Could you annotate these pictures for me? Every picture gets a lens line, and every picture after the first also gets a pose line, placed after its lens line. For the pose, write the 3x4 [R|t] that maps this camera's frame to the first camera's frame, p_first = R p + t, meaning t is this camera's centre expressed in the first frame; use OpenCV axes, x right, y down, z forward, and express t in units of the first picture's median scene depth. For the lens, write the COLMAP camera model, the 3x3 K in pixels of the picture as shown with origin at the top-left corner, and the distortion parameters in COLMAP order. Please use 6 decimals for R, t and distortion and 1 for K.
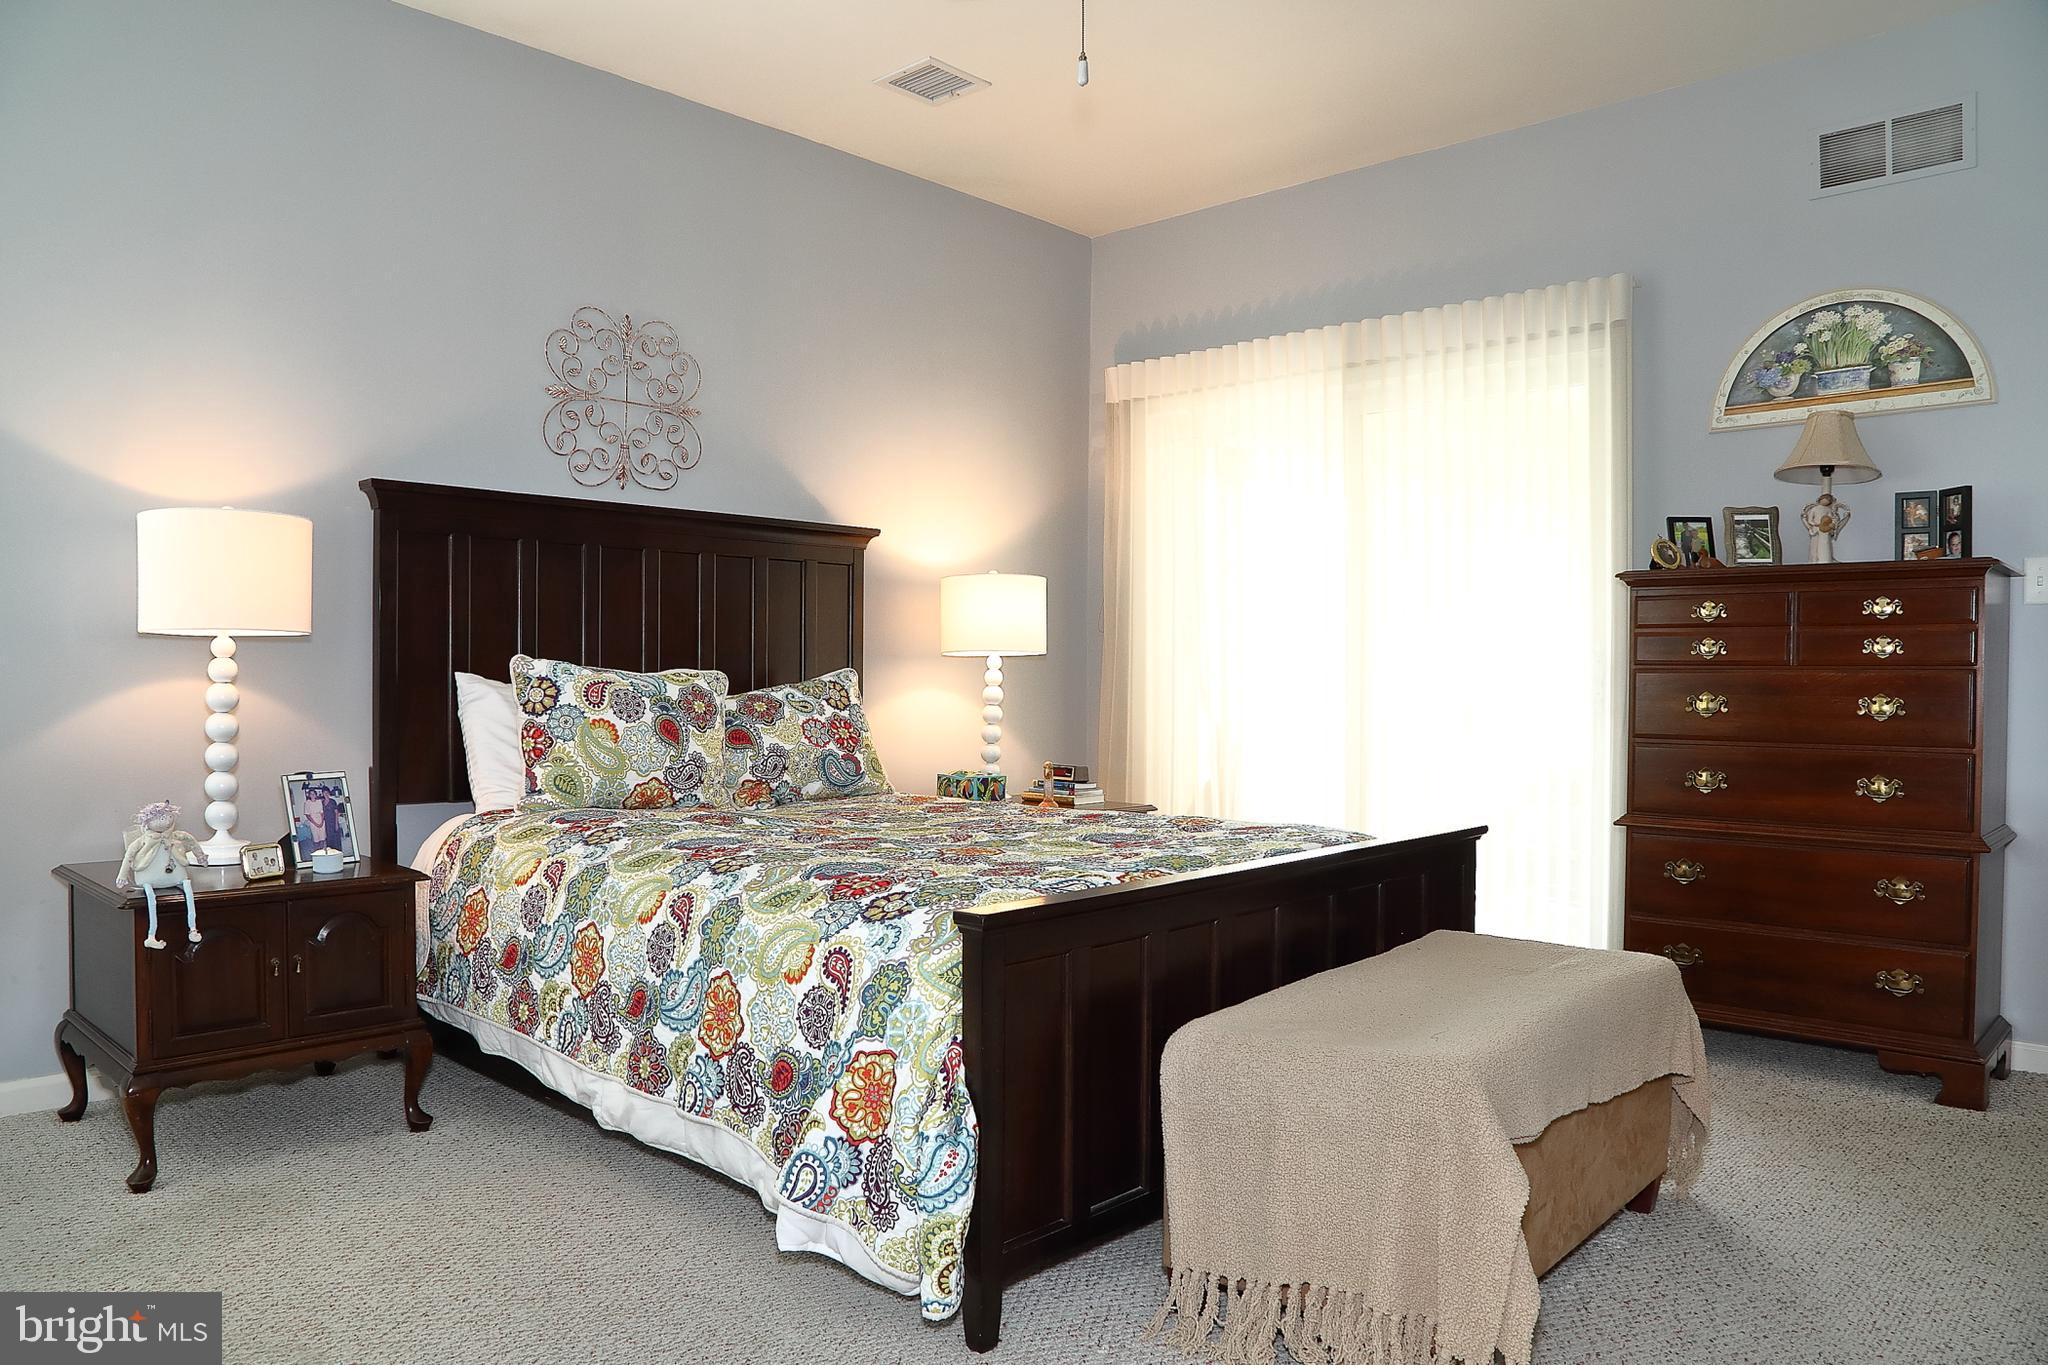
lens RADIAL K [[1401.8, 0, 1037.4], [0, 1401.8, 684.5], [0, 0, 1]] dist [-0.115506, 0.064501]
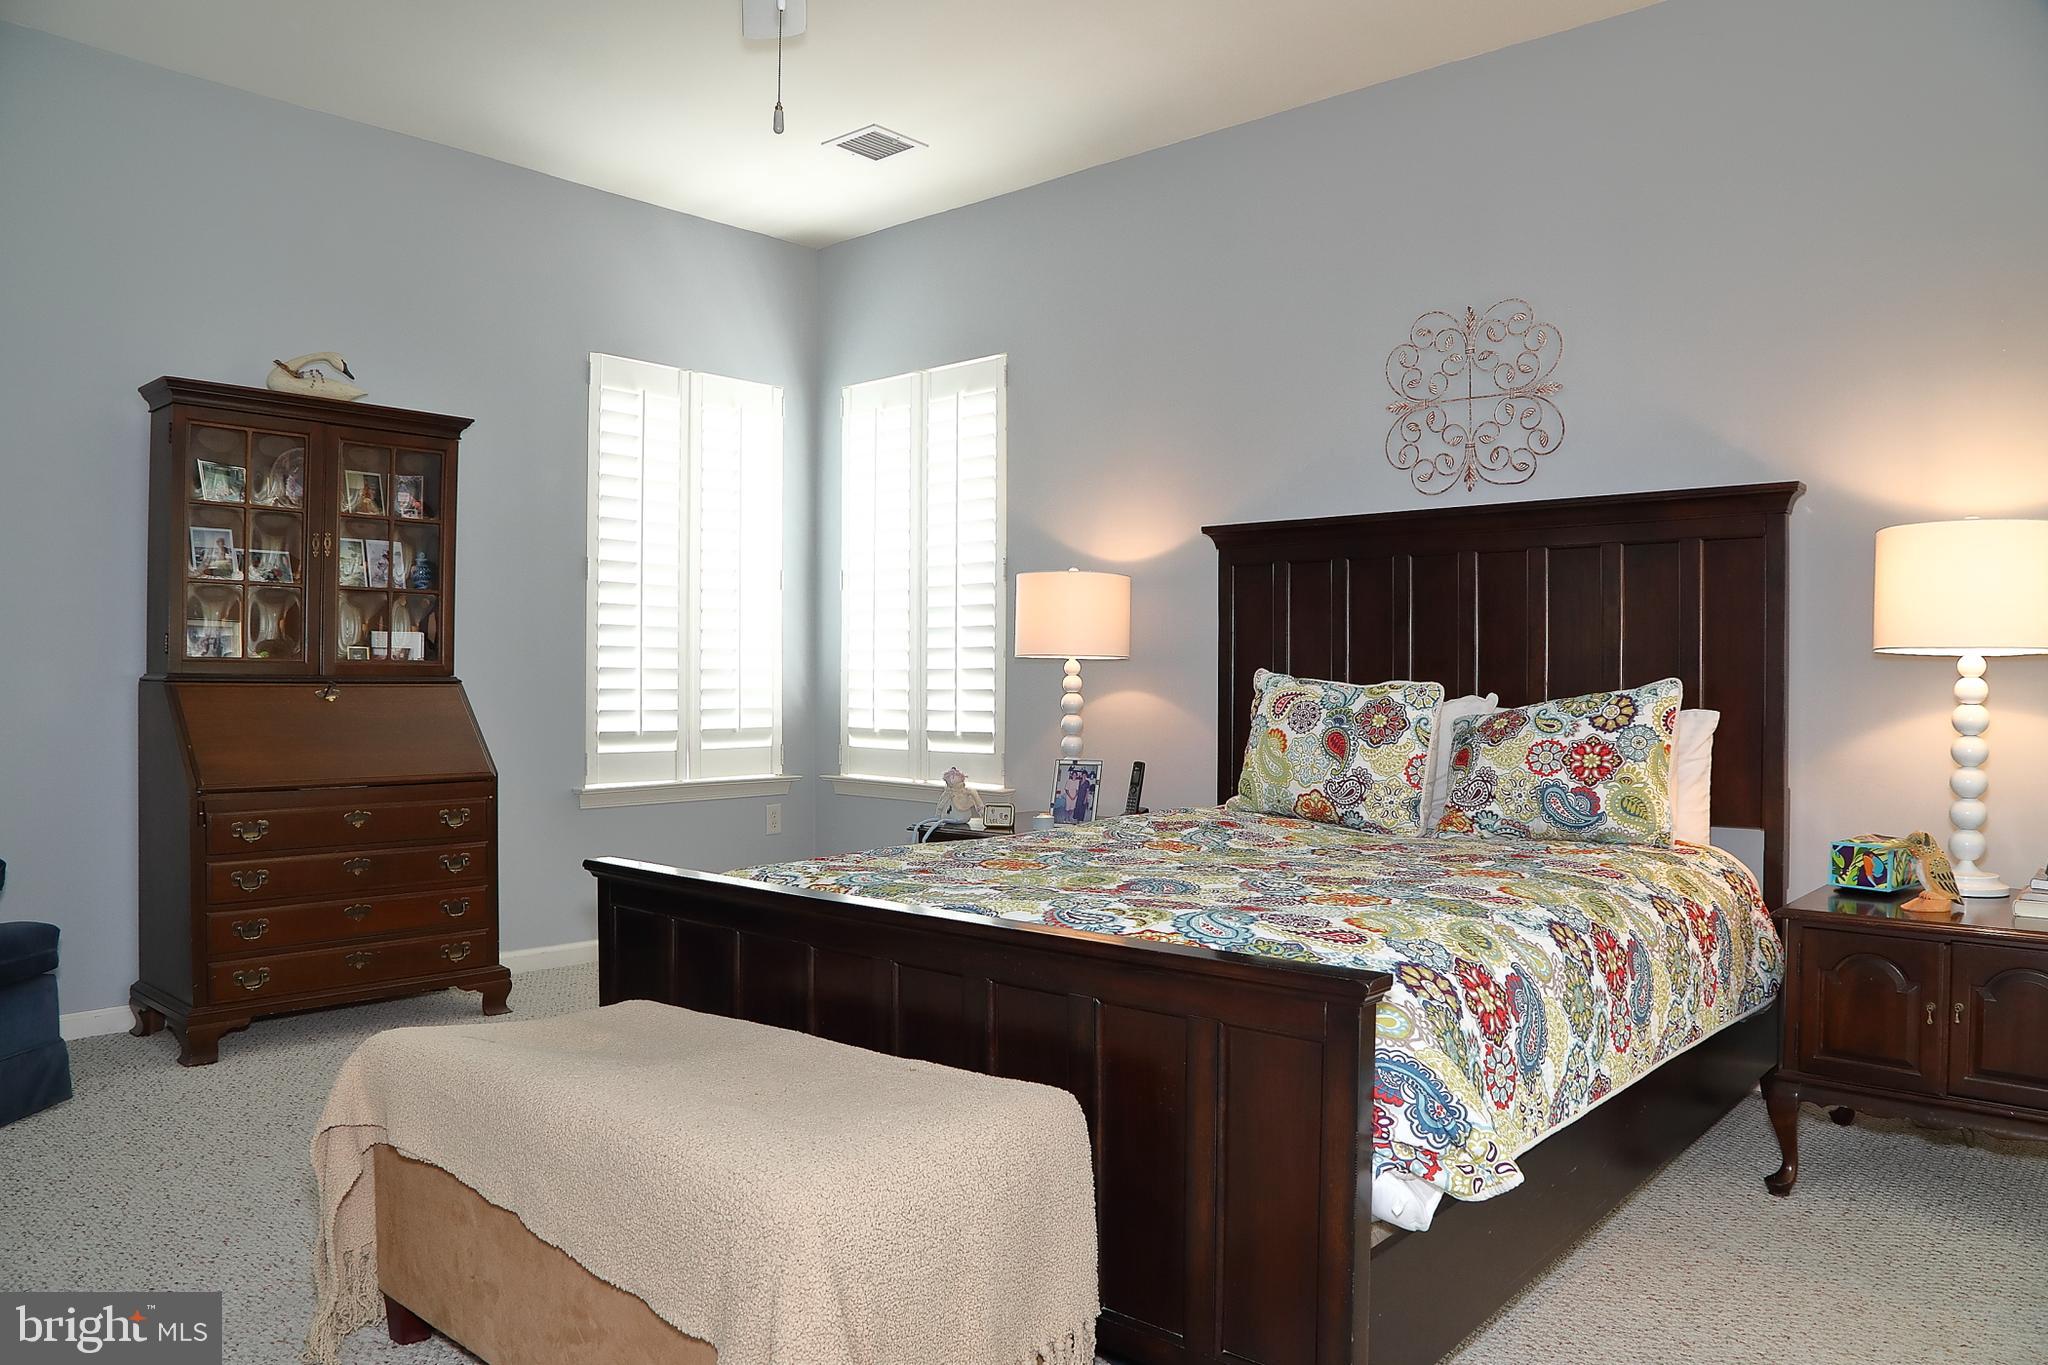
lens RADIAL K [[1378.0, 0, 1024.0], [0, 1378.0, 682.5], [0, 0, 1]] dist [-0.082080, 0.001776]
pose [[0.053793, -0.009477, -0.998507, 0.632327], [-0.011954, 0.999877, -0.010134, 0.002567], [0.998481, 0.012482, 0.053673, 0.672089]]
